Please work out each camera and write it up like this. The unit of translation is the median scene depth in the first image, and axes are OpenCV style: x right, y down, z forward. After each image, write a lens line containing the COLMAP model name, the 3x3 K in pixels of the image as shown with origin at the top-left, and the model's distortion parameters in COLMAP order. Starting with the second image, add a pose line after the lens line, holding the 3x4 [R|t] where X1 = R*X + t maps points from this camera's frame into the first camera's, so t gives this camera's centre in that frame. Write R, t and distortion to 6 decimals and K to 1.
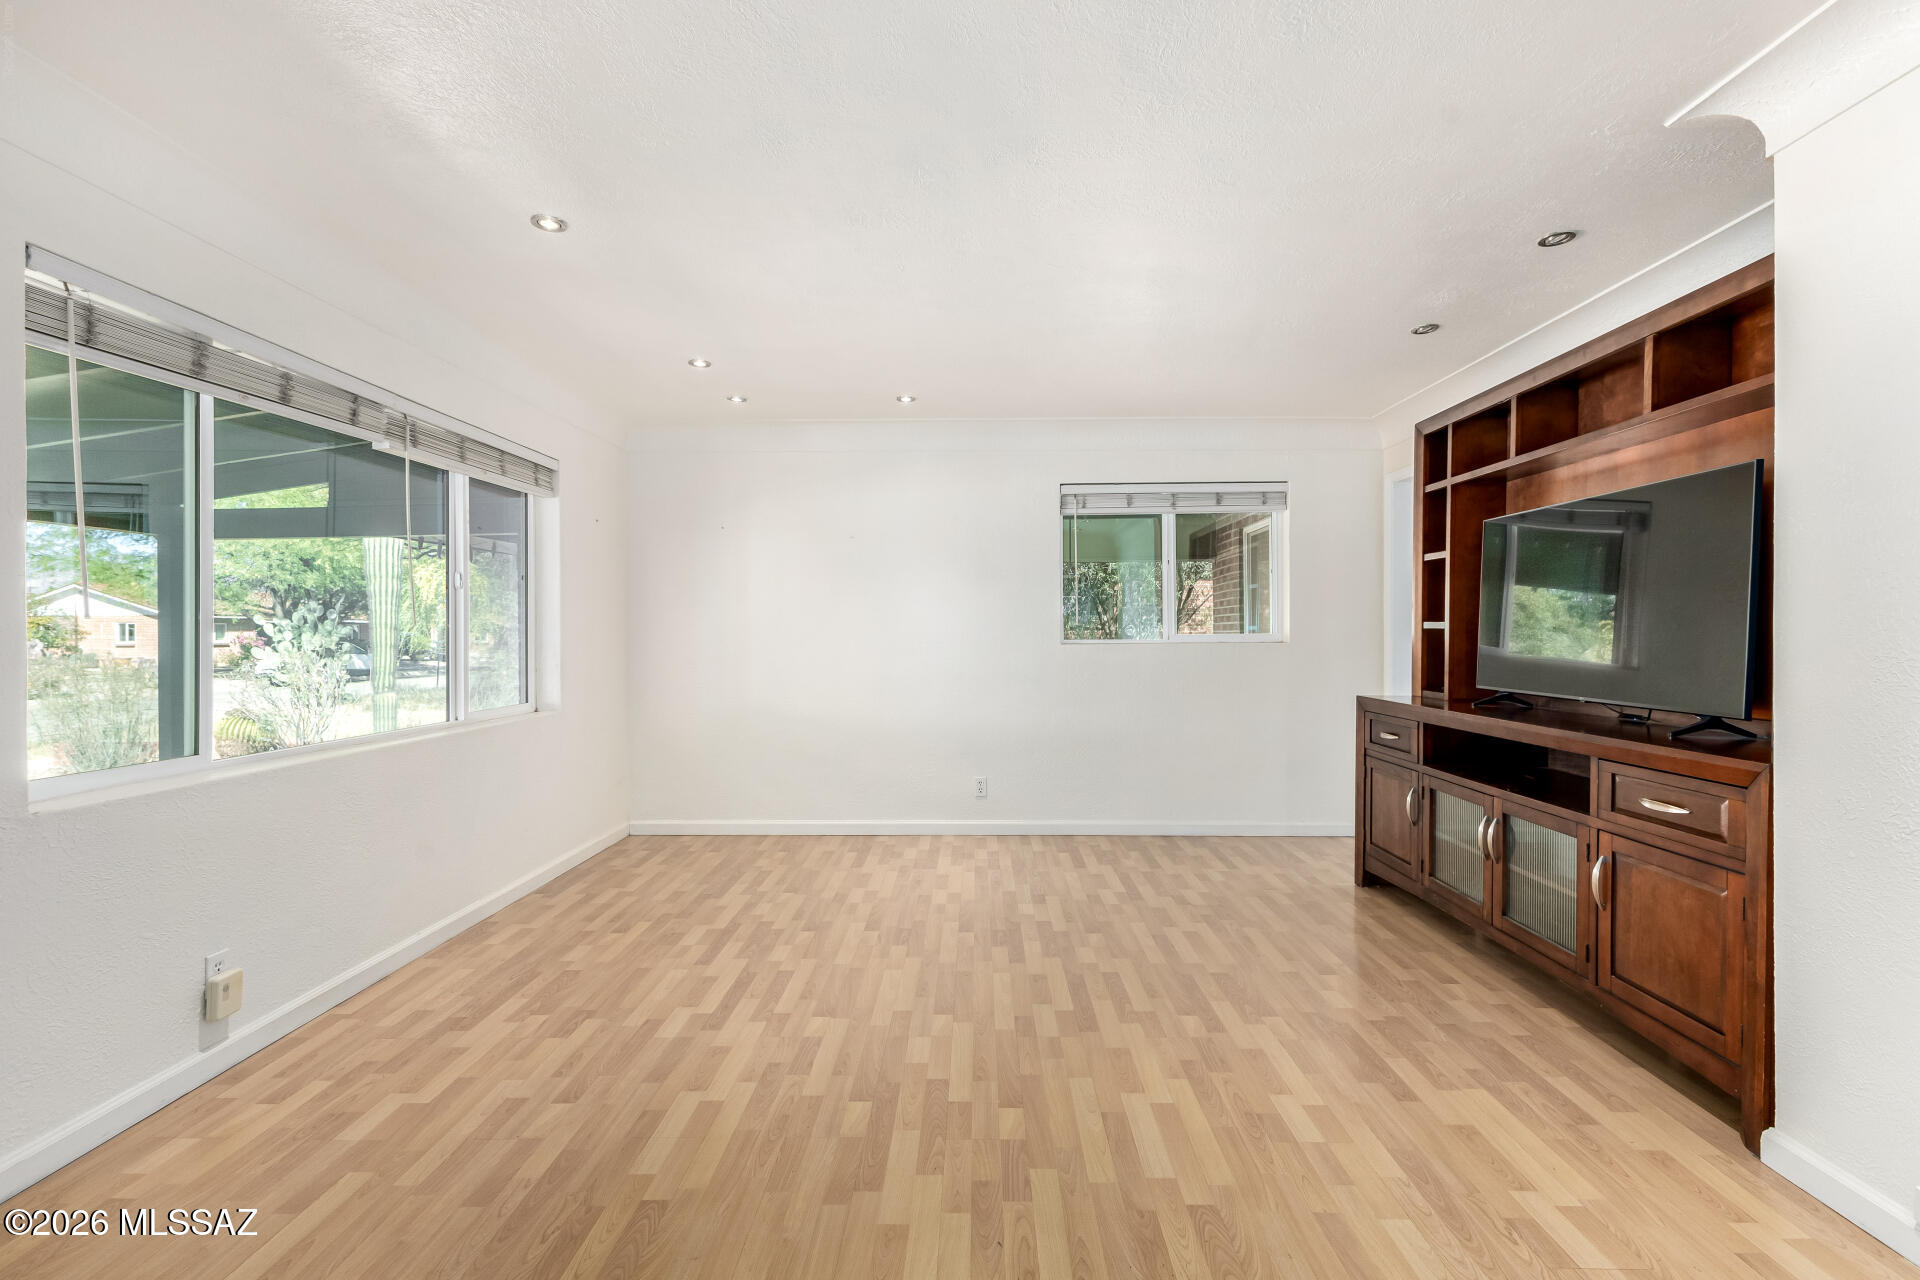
lens RADIAL K [[850.1, 0, 960.0], [0, 850.1, 640.0], [0, 0, 1]] dist [0.001319, -0.000024]
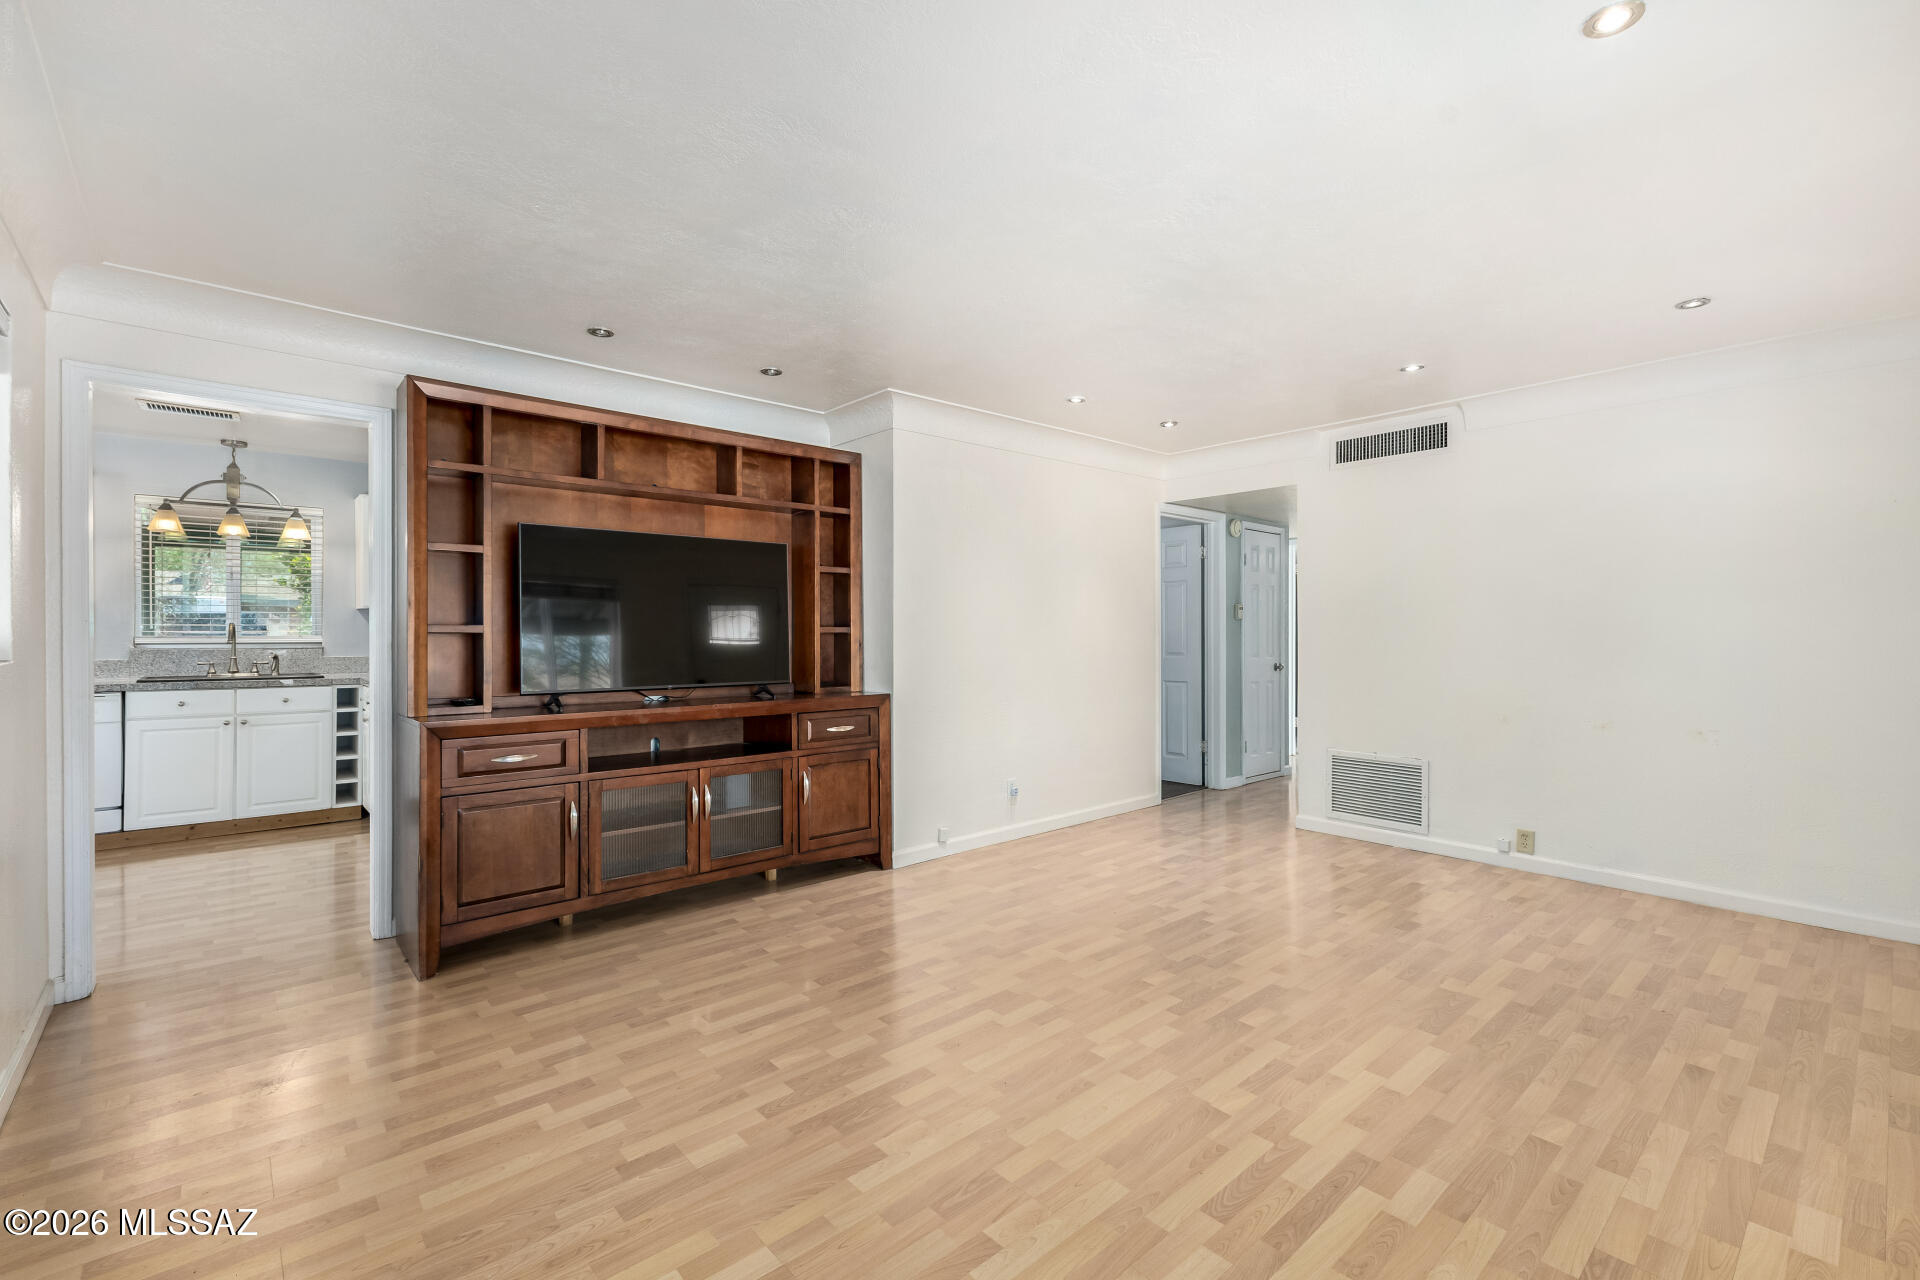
lens RADIAL K [[850.1, 0, 960.0], [0, 850.1, 640.0], [0, 0, 1]] dist [0.001319, -0.000024]
pose [[-0.696146, -0.000476, 0.717900, -0.567385], [0.011416, 0.999866, 0.011733, -0.013568], [-0.717810, 0.016363, -0.696047, 1.724814]]
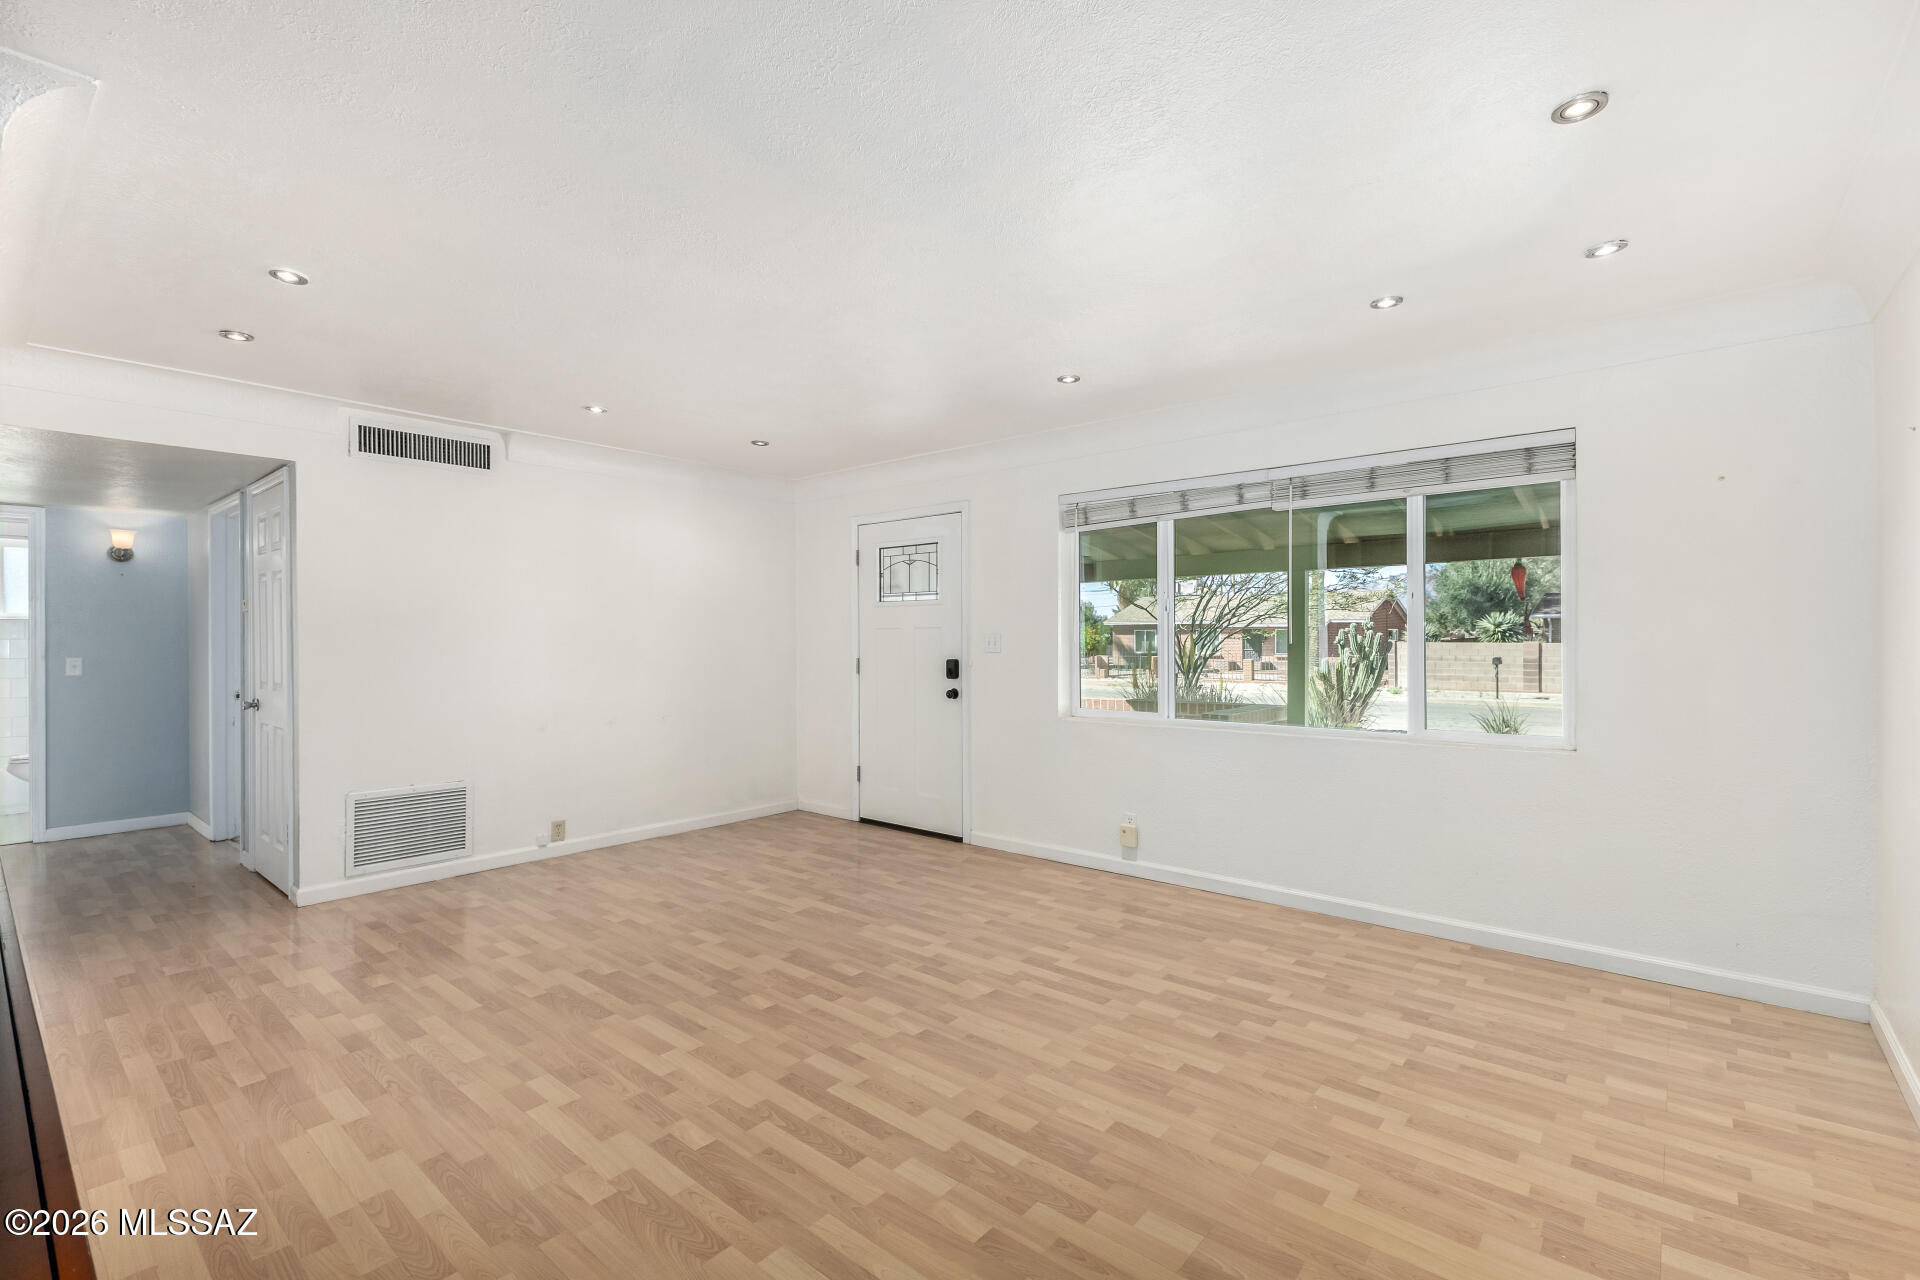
lens RADIAL K [[808.7, 0, 975.6], [0, 808.7, 638.3], [0, 0, 1]] dist [0.001505, -0.000036]
pose [[-0.610208, 0.008508, -0.792196, 0.702382], [-0.001019, 0.999933, 0.011524, -0.043210], [0.792241, 0.007839, -0.610158, 1.637661]]
